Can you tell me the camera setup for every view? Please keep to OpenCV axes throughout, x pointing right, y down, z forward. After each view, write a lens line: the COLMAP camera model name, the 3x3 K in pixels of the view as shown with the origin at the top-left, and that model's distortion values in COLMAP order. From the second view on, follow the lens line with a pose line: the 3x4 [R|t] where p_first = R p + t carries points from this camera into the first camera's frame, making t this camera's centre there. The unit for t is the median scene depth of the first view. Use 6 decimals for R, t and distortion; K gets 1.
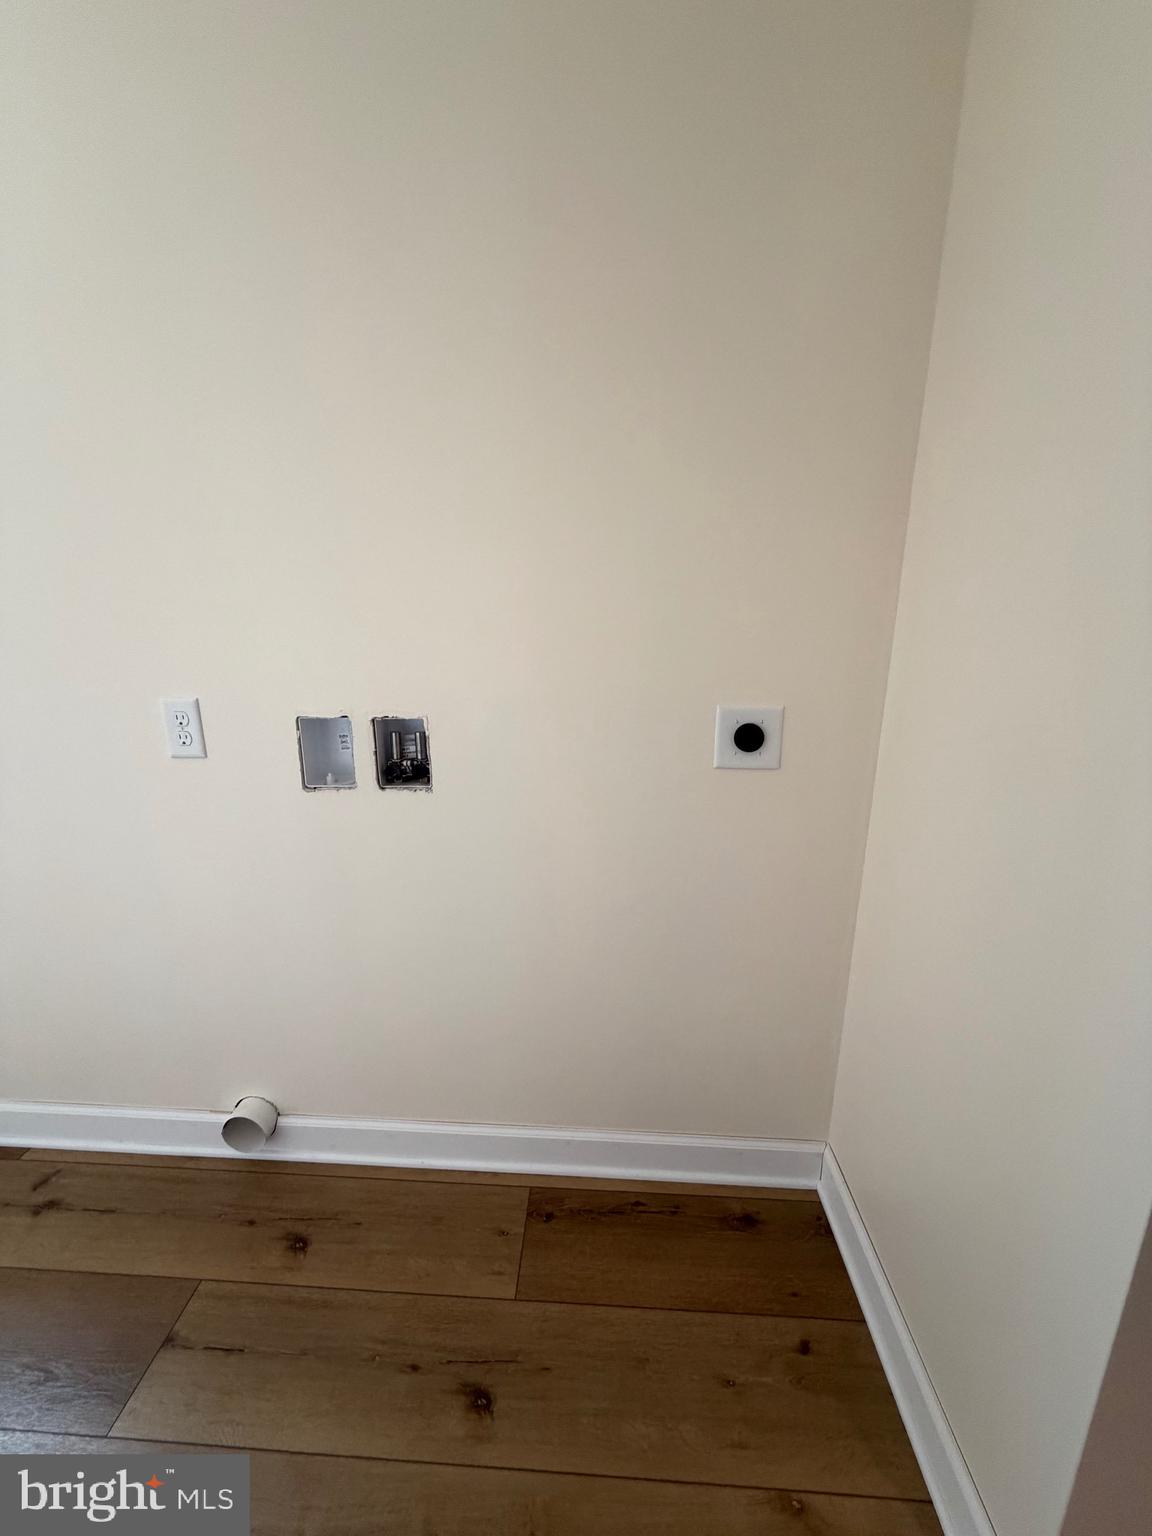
lens RADIAL K [[617.4, 0, 573.8], [0, 617.4, 765.8], [0, 0, 1]] dist [-0.000789, 0.000212]
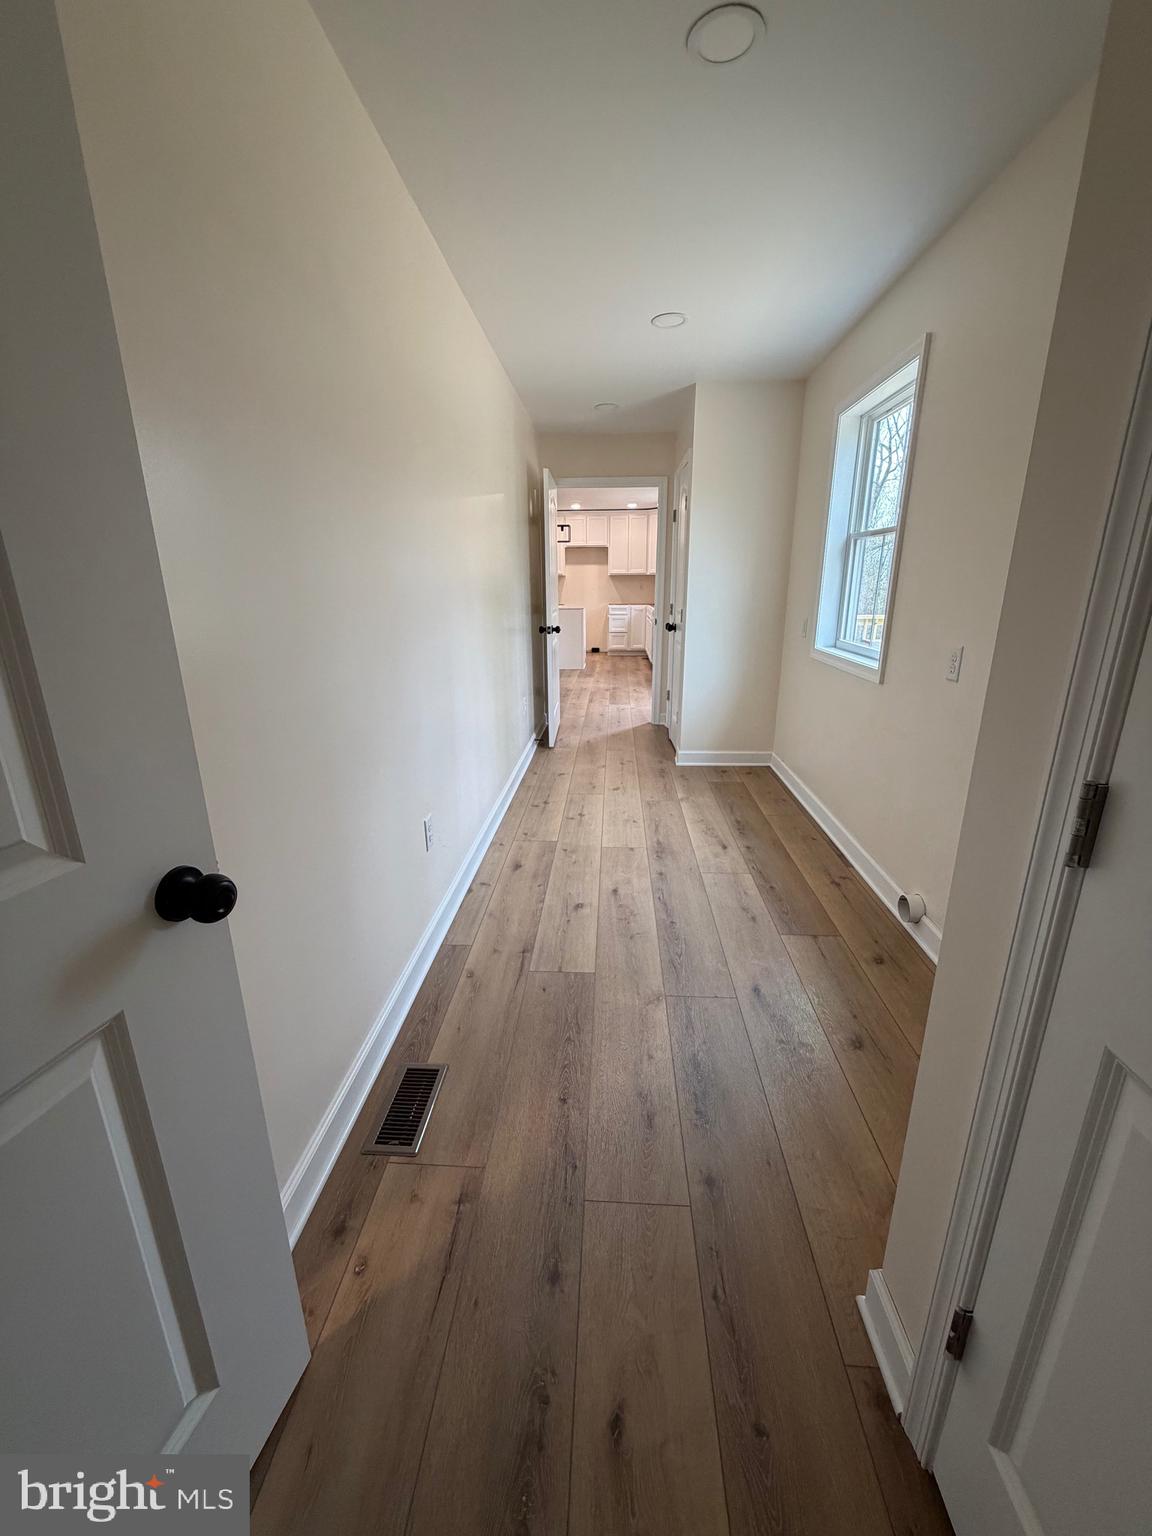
lens RADIAL K [[617.4, 0, 578.1], [0, 617.4, 762.6], [0, 0, 1]] dist [-0.000789, 0.000212]
pose [[-0.000720, 0.284530, -0.958667, 1.050173], [-0.256308, 0.926591, 0.275202, -0.006972], [0.966595, 0.245912, 0.072260, -0.085450]]
